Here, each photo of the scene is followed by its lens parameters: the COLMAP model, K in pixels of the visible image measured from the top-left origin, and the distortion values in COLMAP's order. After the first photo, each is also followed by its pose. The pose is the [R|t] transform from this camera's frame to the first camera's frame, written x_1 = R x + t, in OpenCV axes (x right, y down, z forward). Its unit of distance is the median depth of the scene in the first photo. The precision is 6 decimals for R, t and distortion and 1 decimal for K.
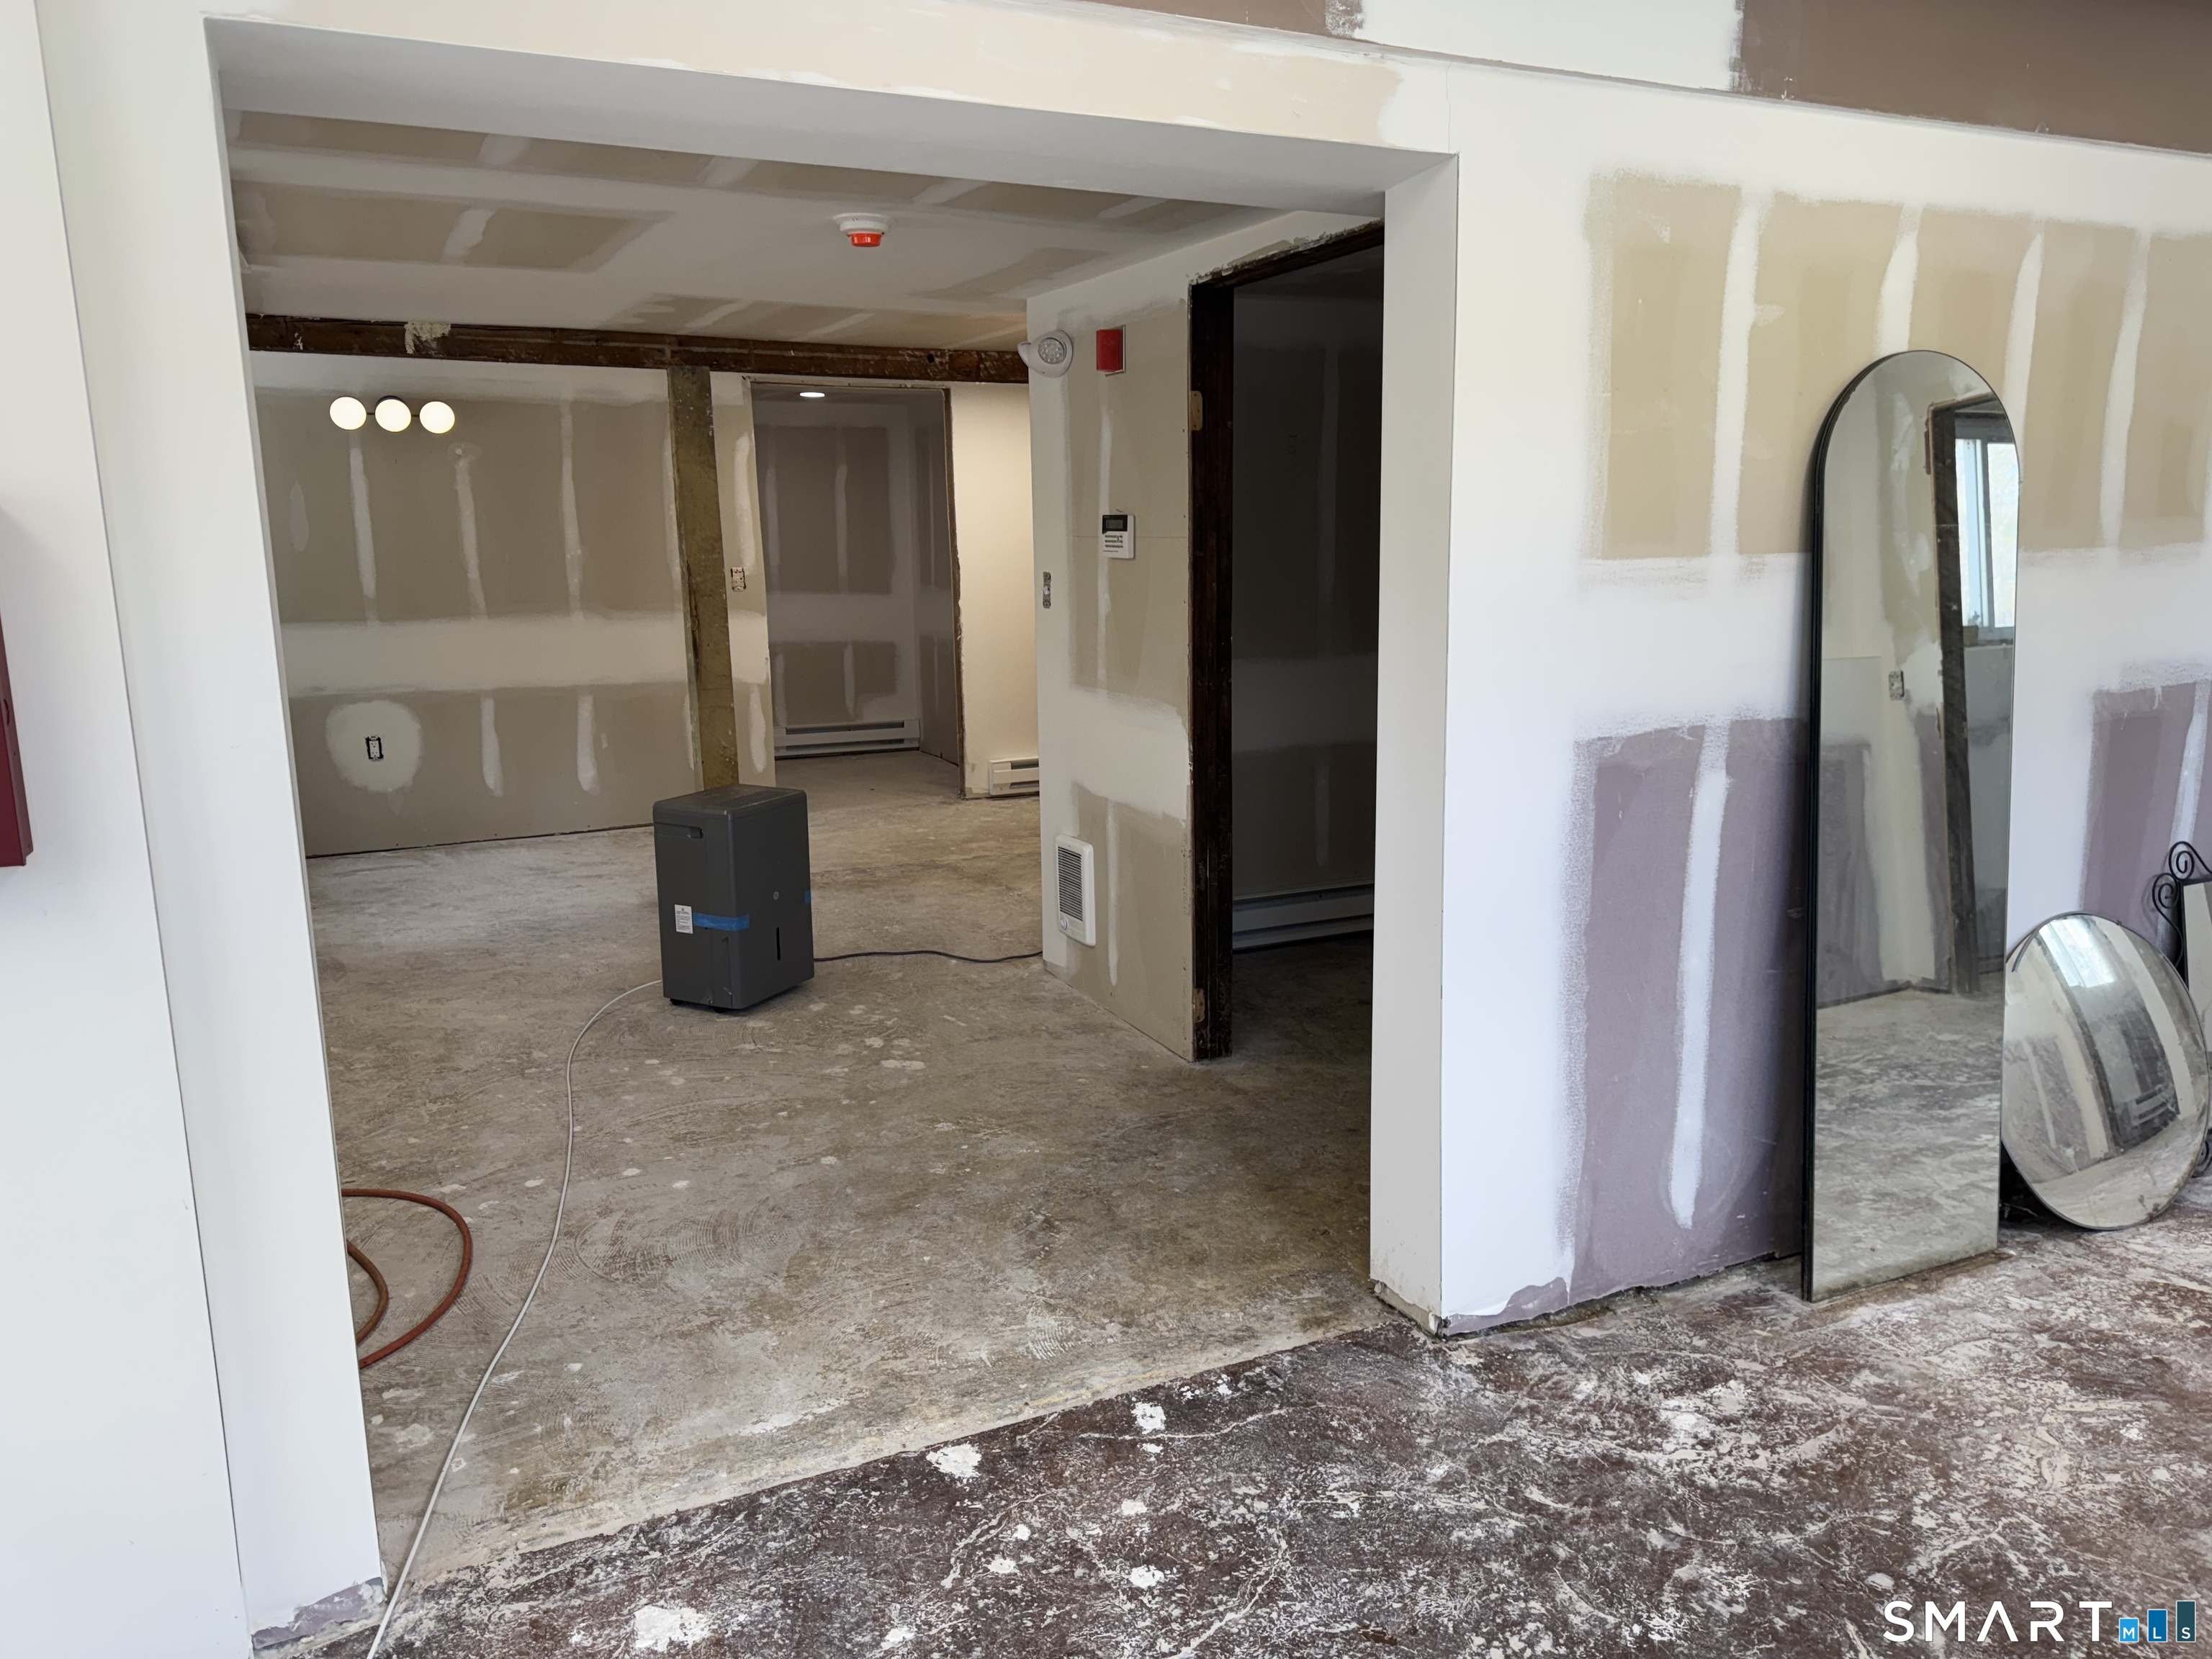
lens RADIAL K [[1593.3, 0, 1128.8], [0, 1593.3, 820.9], [0, 0, 1]] dist [0.058407, -0.068827]
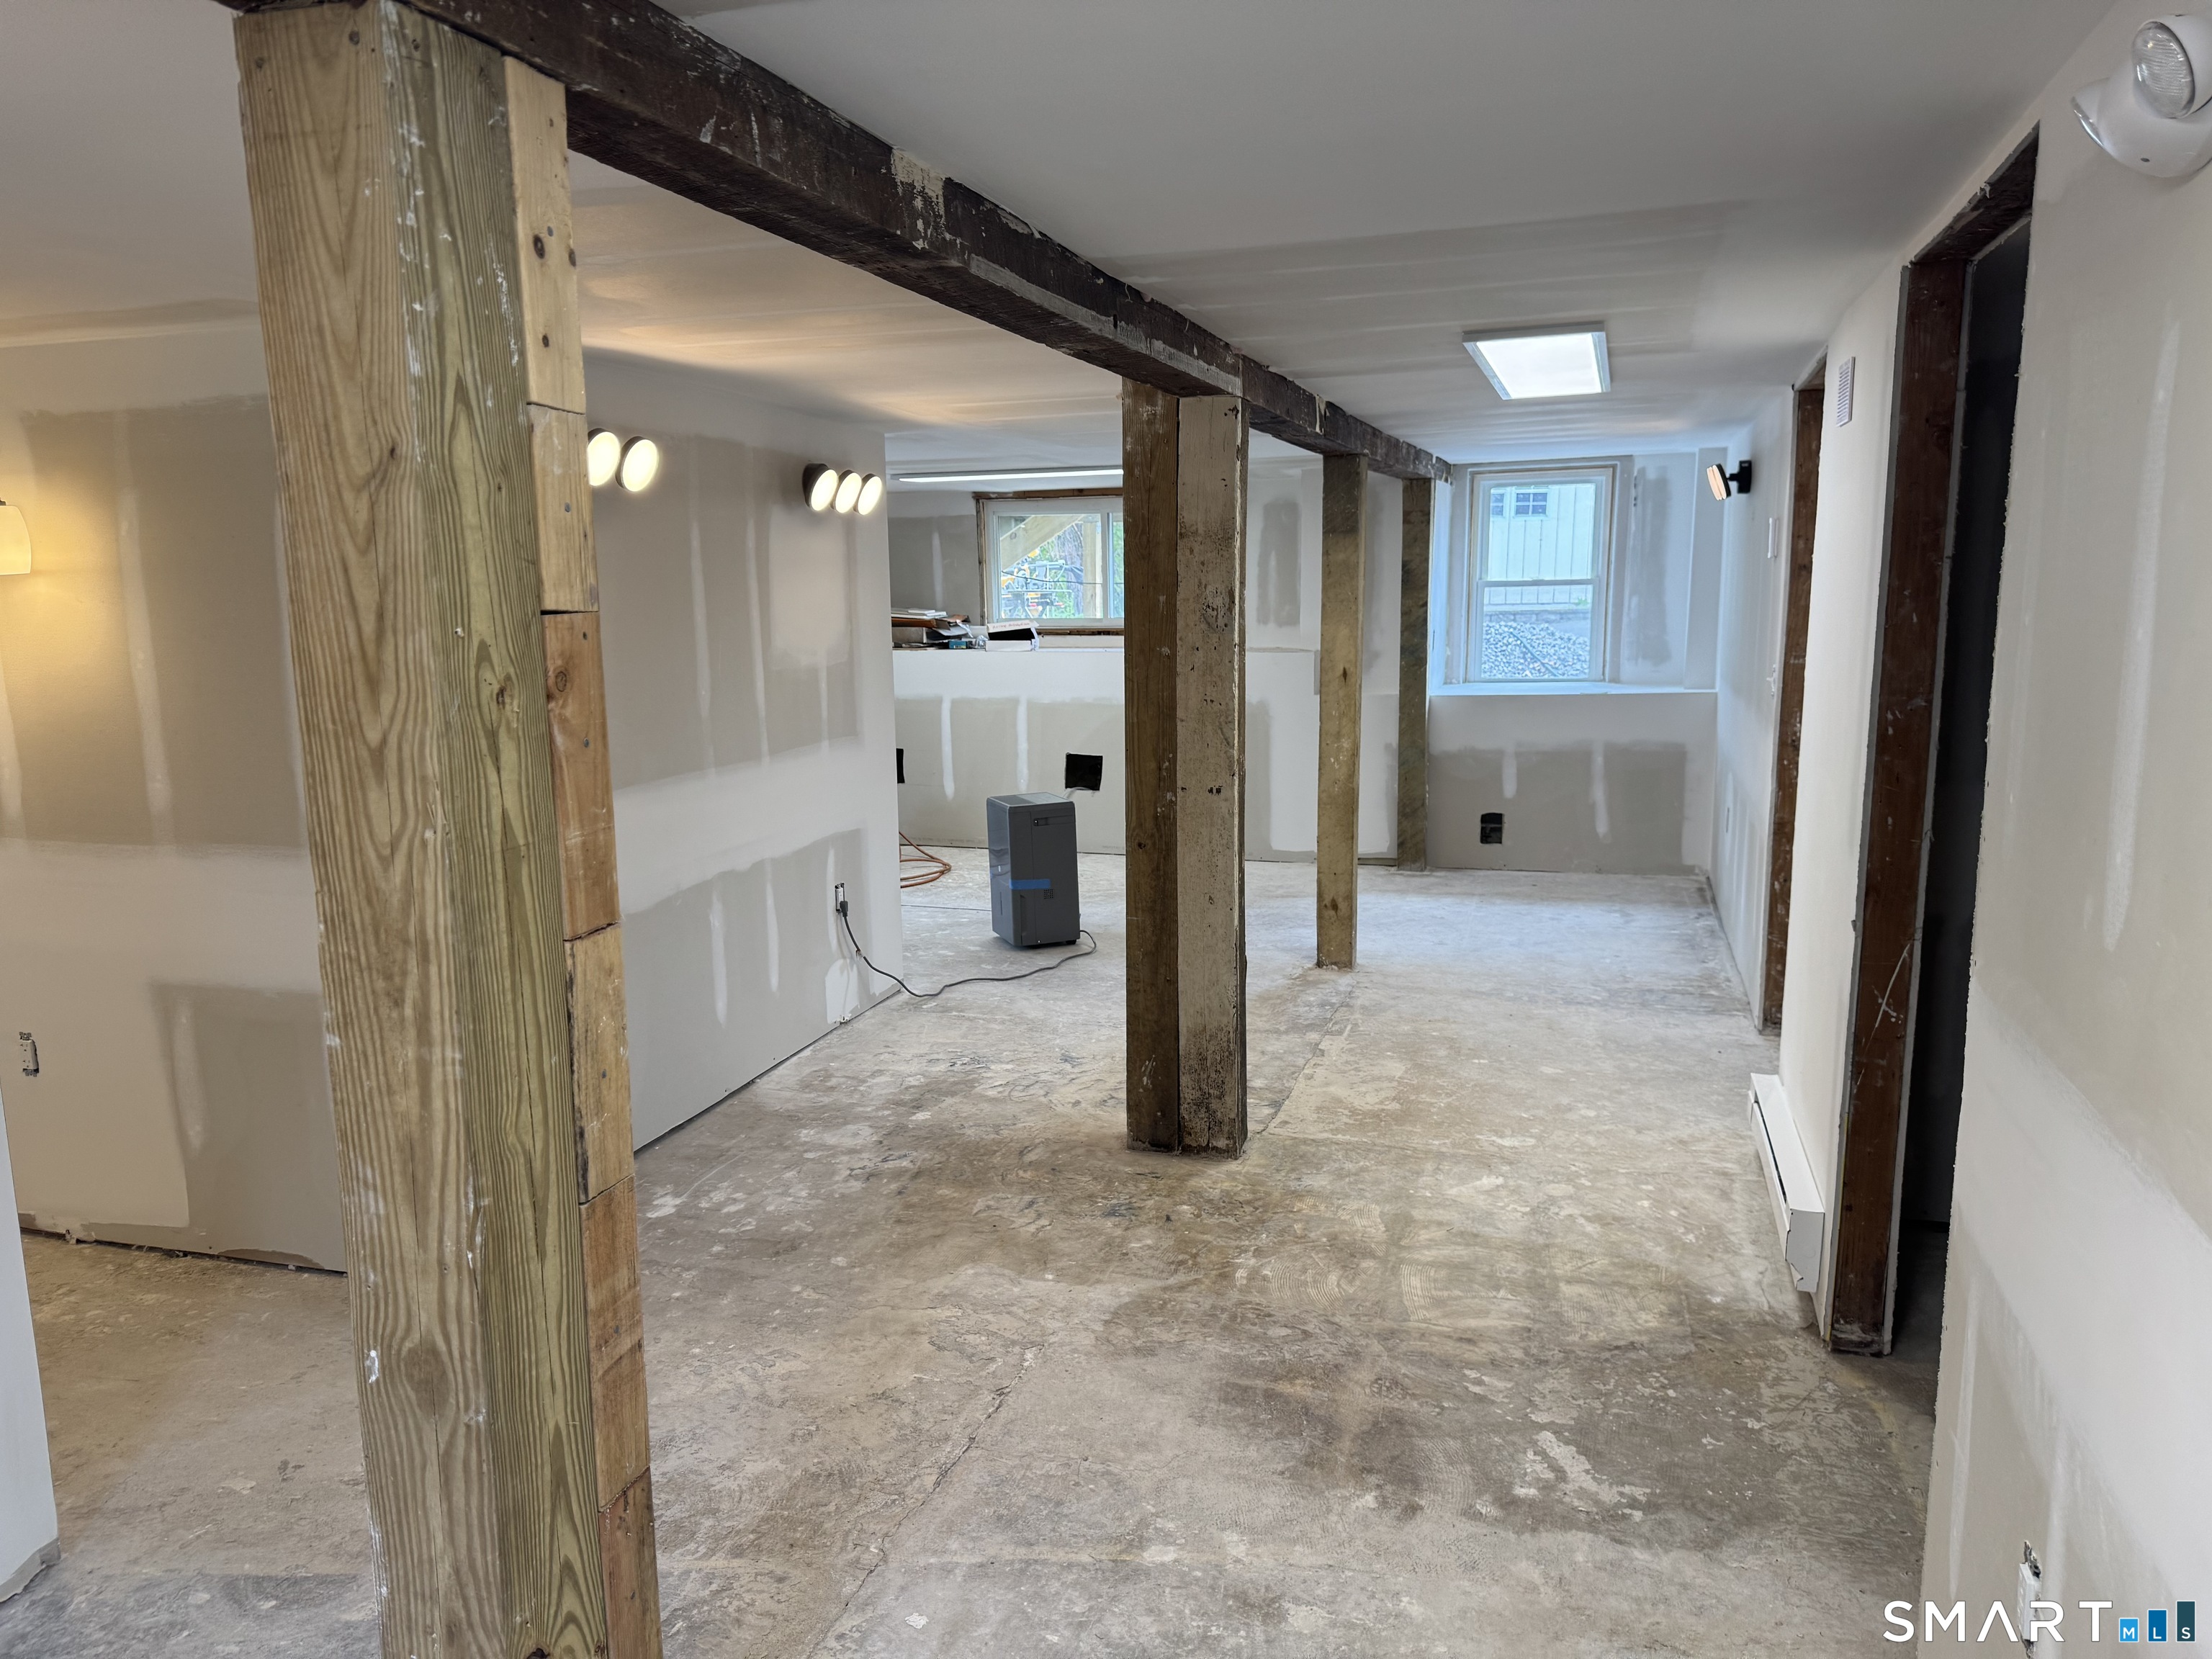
lens RADIAL K [[1523.8, 0, 1121.8], [0, 1523.8, 819.6], [0, 0, 1]] dist [0.183296, -0.382112]
pose [[-0.673827, 0.140798, -0.725351, 1.150616], [-0.114608, 0.949880, 0.290848, -0.675757], [0.729947, 0.279112, -0.623918, 3.167366]]
